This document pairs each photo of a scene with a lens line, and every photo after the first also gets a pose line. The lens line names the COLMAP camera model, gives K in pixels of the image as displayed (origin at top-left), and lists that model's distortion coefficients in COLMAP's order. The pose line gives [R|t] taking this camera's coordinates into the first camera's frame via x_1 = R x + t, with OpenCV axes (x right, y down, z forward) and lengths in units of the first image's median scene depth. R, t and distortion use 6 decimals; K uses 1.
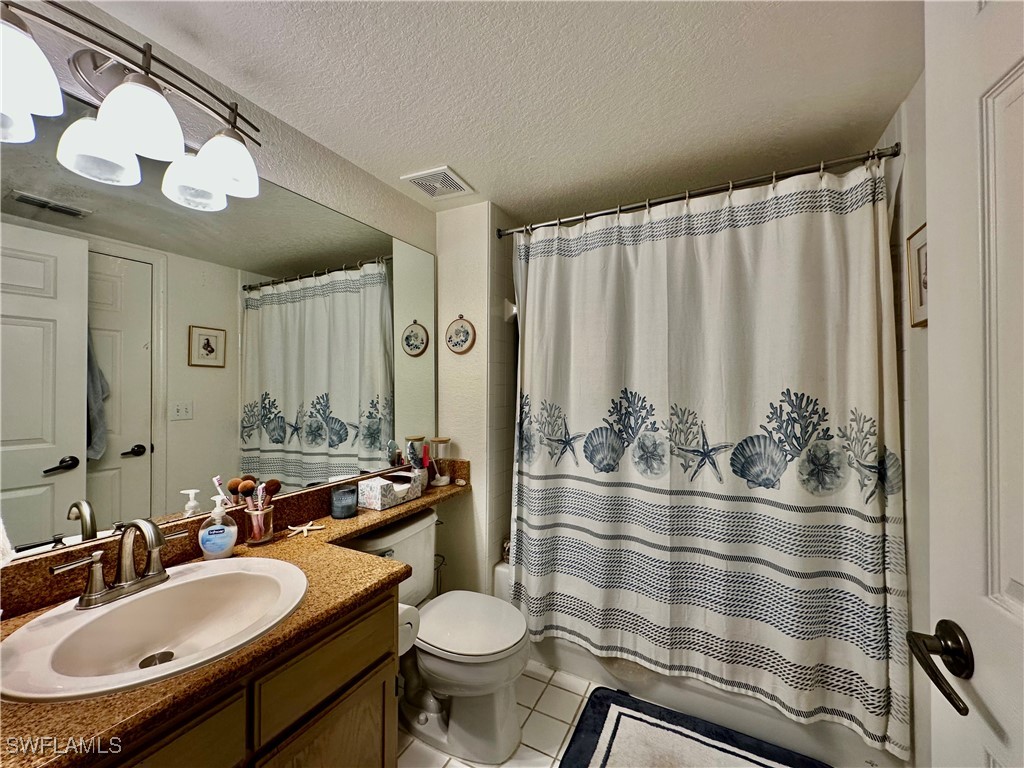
lens RADIAL K [[408.7, 0, 512.0], [0, 408.7, 384.0], [0, 0, 1]] dist [-0.003813, 0.000291]
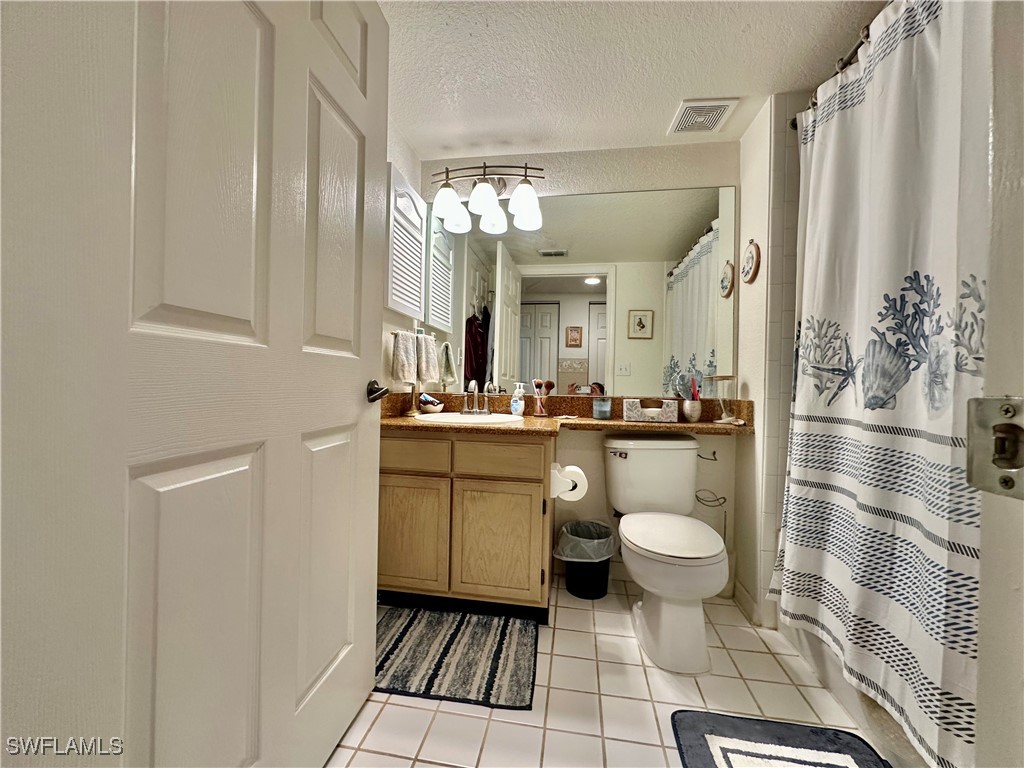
lens RADIAL K [[408.7, 0, 512.0], [0, 408.7, 384.0], [0, 0, 1]] dist [-0.003813, 0.000291]
pose [[0.318258, 0.004183, -0.947995, 0.657226], [-0.011431, 0.999935, 0.000575, 0.181255], [0.947935, 0.010653, 0.318285, 0.255257]]
